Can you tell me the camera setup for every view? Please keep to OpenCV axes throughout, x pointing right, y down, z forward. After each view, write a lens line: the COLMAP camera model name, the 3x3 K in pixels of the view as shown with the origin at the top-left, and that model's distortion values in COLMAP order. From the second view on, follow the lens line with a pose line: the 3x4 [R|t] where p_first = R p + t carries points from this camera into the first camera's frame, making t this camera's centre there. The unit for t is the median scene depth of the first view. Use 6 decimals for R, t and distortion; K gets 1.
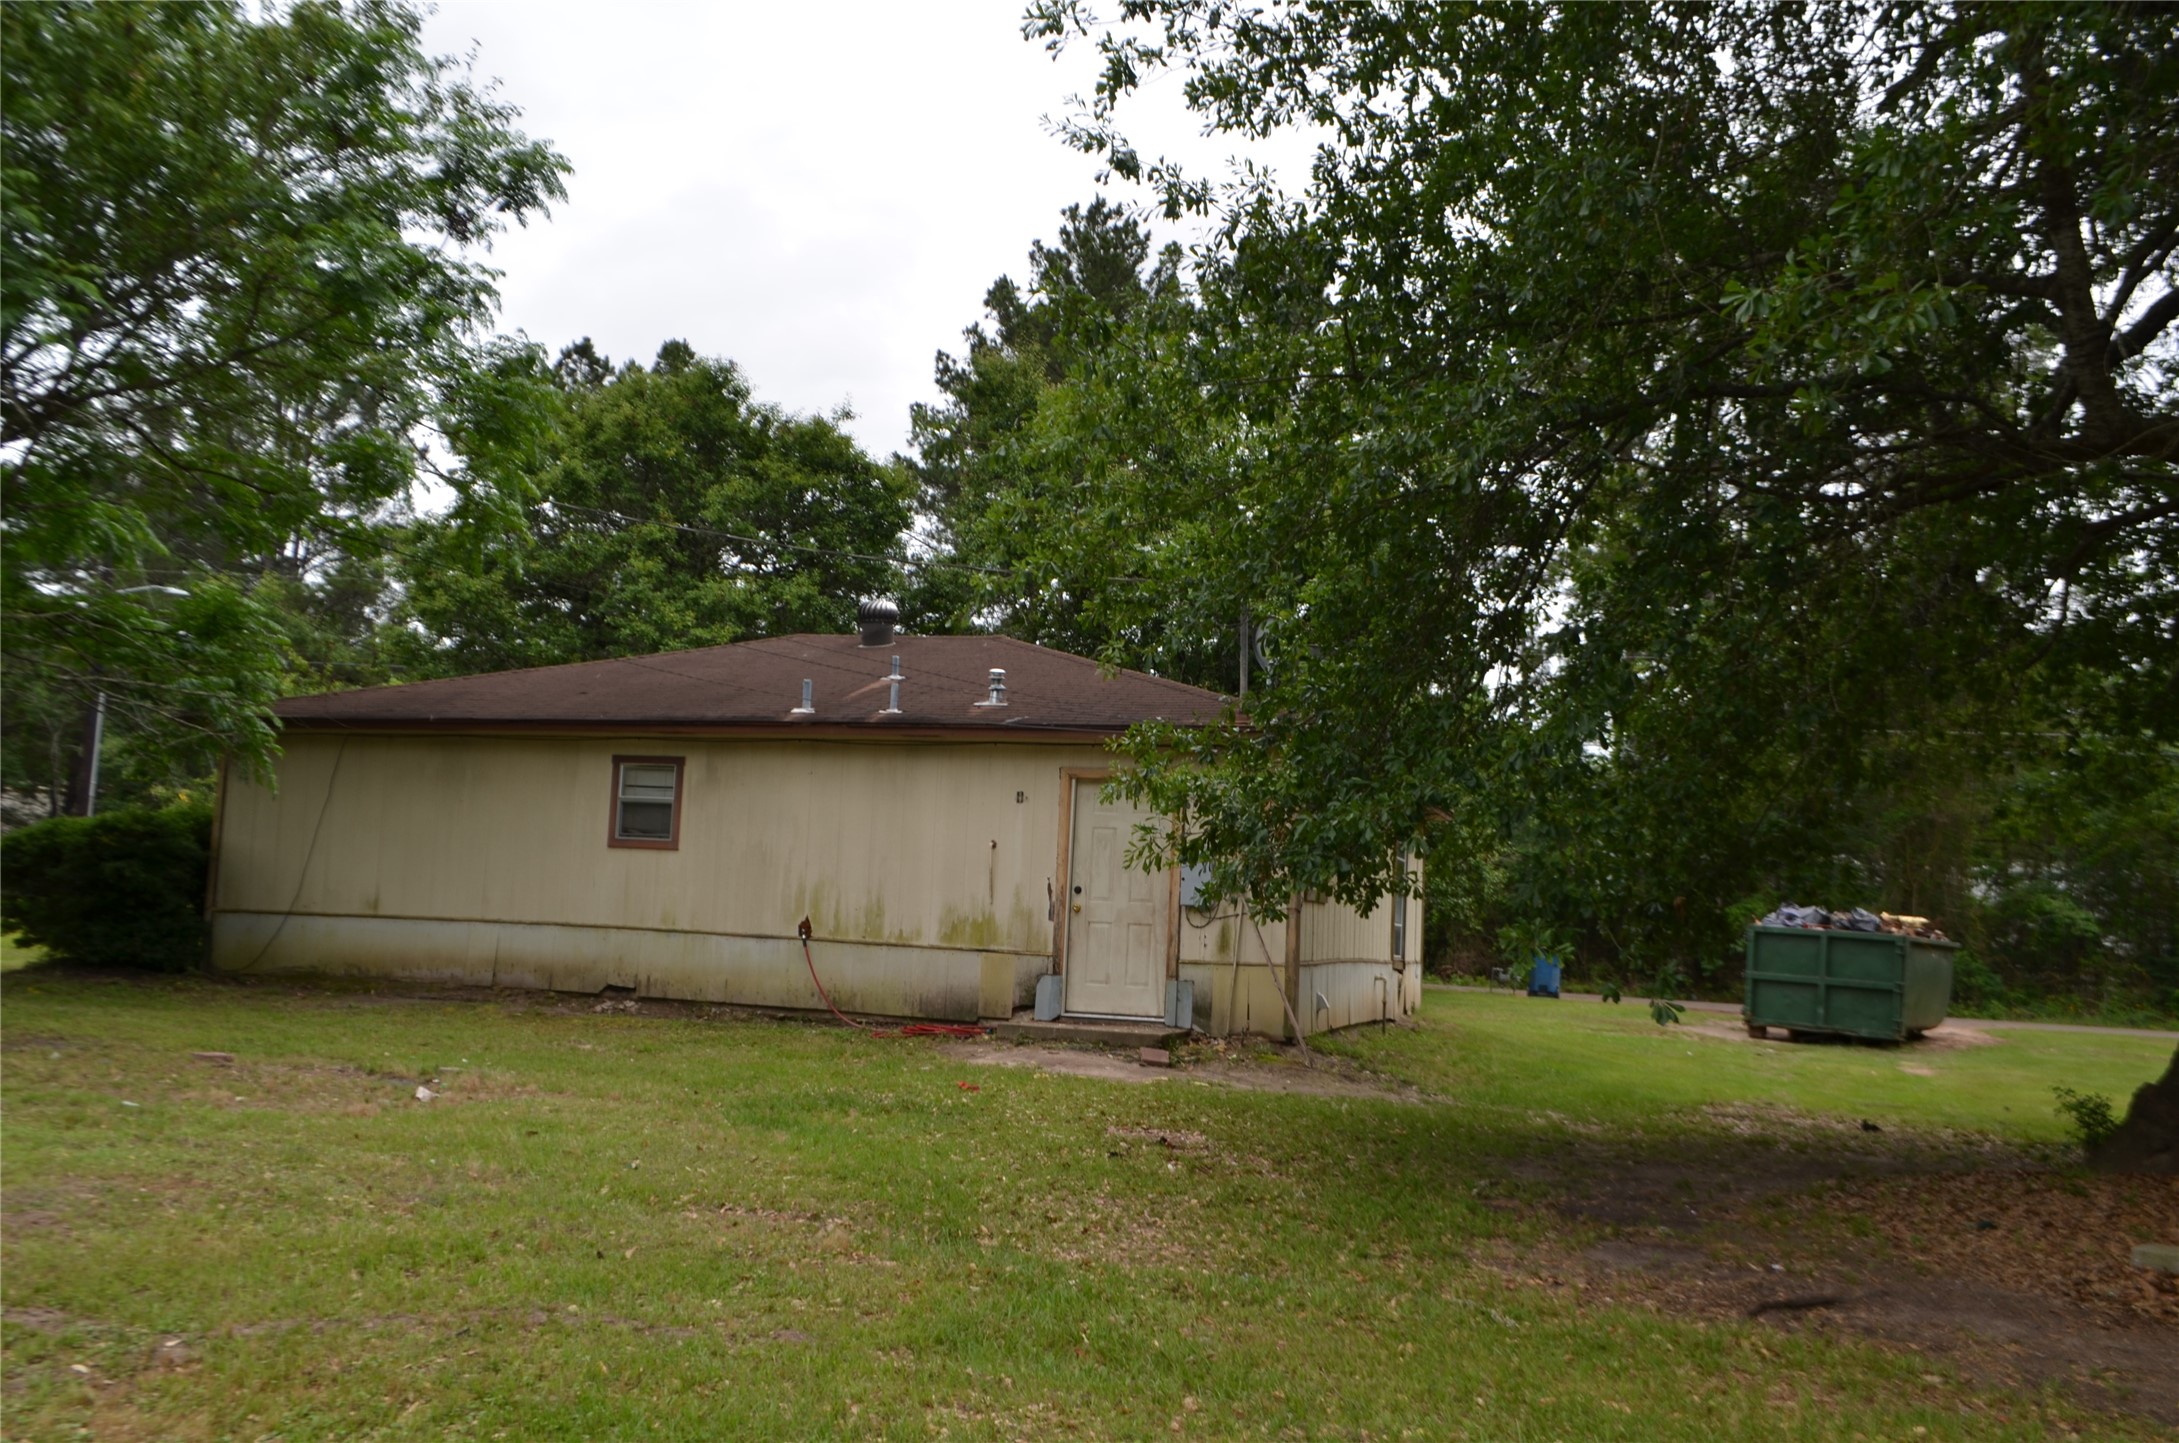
lens RADIAL K [[1912.5, 0, 1086.3], [0, 1912.5, 716.2], [0, 0, 1]] dist [-0.016793, -0.007728]
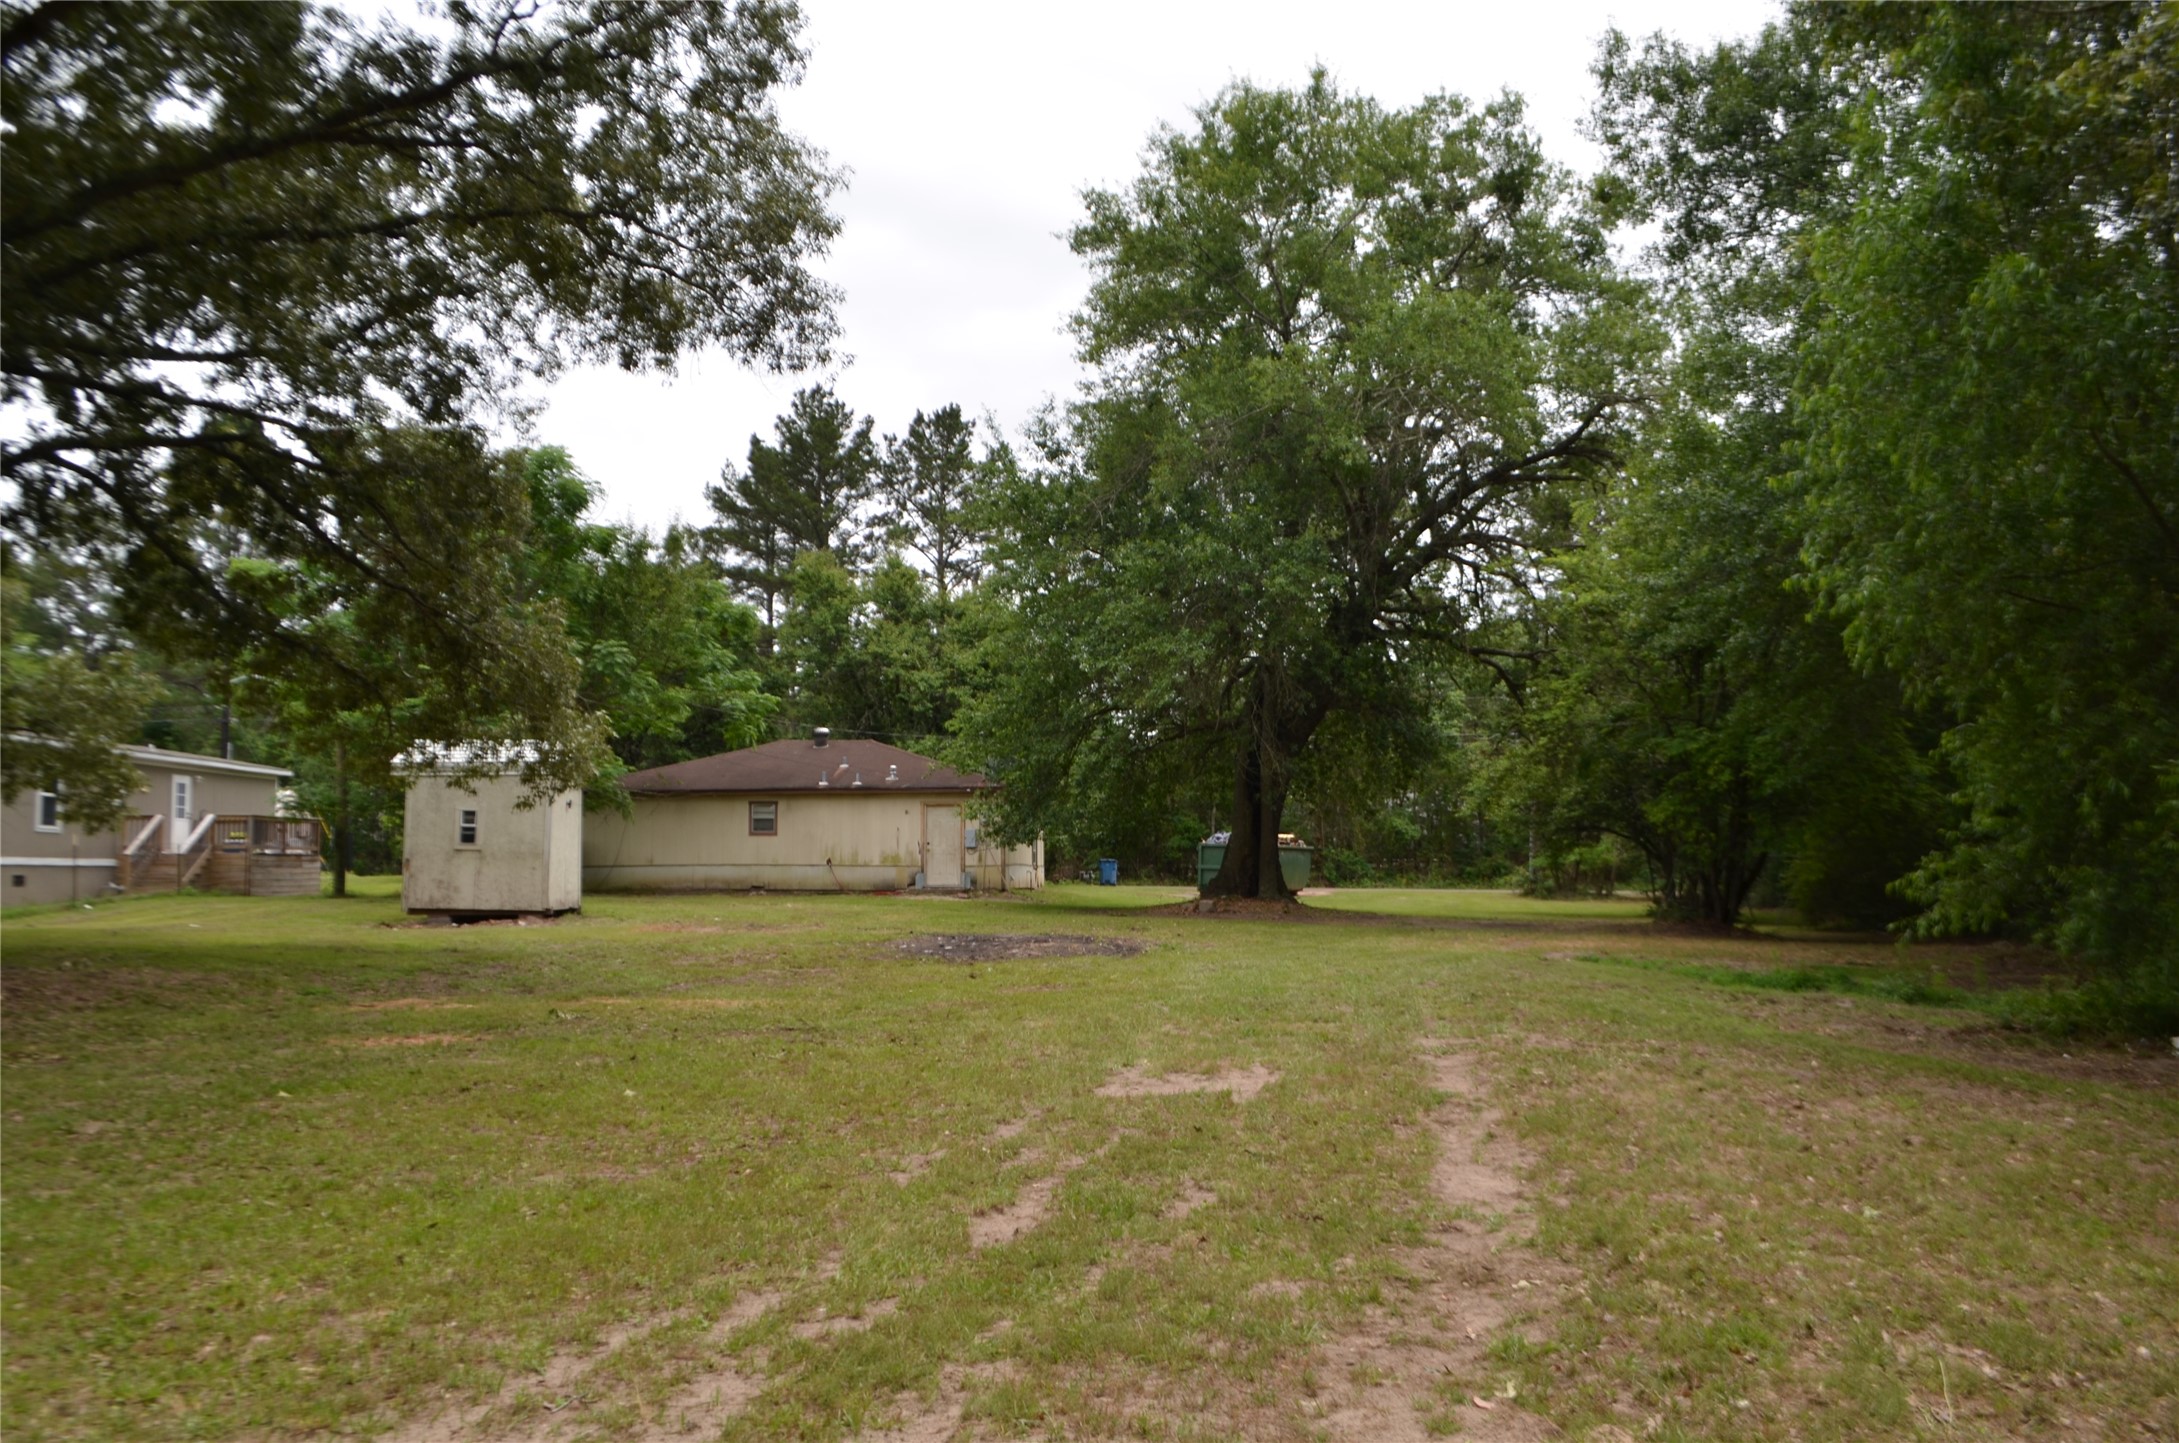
lens RADIAL K [[1912.5, 0, 1091.5], [0, 1912.5, 720.4], [0, 0, 1]] dist [-0.016793, -0.007728]
pose [[0.977889, -0.029285, 0.207062, -0.344541], [0.021004, 0.998894, 0.042076, -0.206893], [-0.208065, -0.036796, 0.977423, -1.829136]]
